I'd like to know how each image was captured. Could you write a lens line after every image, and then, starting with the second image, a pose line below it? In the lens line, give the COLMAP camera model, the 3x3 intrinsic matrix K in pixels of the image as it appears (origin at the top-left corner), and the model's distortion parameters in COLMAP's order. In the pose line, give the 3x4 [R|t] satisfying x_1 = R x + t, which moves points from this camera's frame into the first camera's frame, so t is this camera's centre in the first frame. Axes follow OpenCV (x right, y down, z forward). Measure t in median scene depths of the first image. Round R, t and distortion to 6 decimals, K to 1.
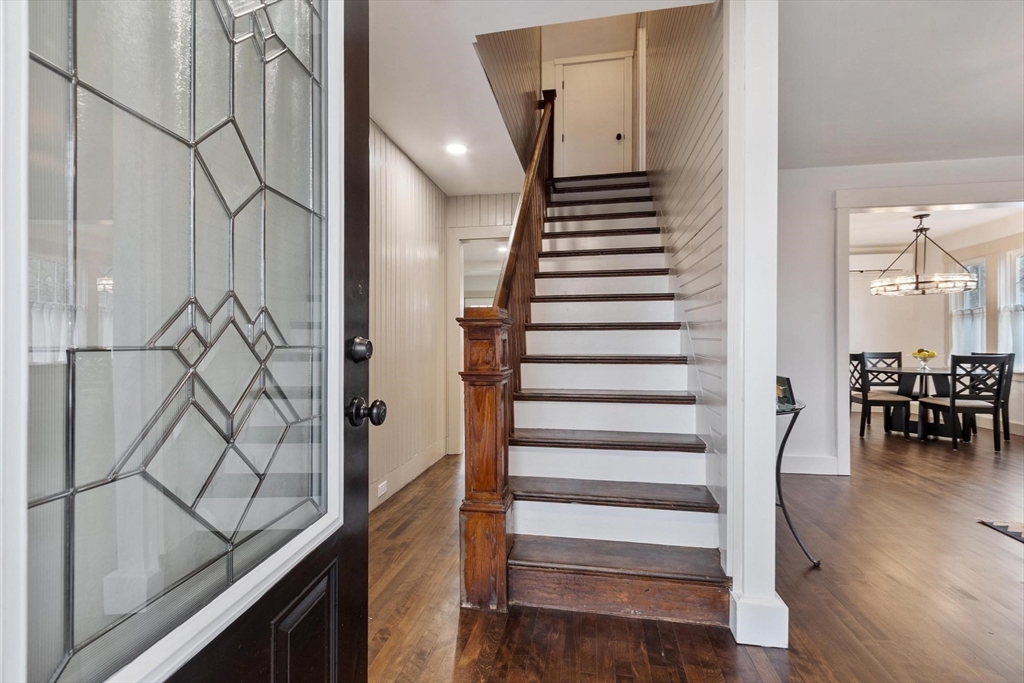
lens RADIAL K [[454.4, 0, 511.0], [0, 454.4, 345.0], [0, 0, 1]] dist [0.006556, -0.000162]
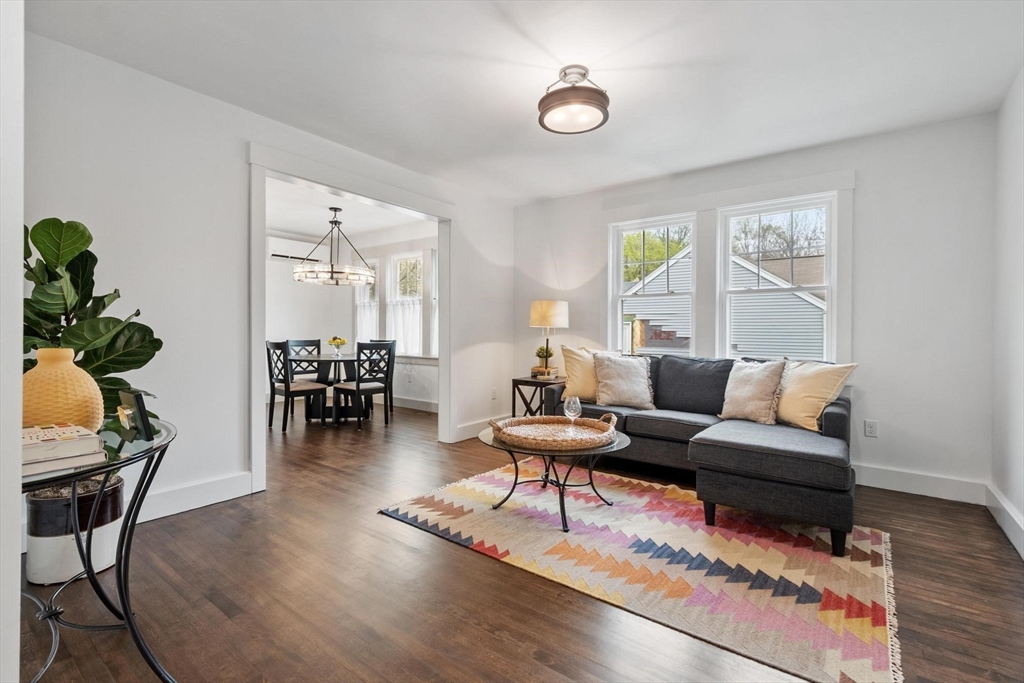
lens RADIAL K [[454.4, 0, 511.9], [0, 454.4, 337.4], [0, 0, 1]] dist [0.006556, -0.000162]
pose [[0.454793, -0.004855, 0.890584, 0.156408], [-0.007055, 0.999934, 0.009054, -0.002271], [-0.890569, -0.010401, 0.454728, 0.168475]]
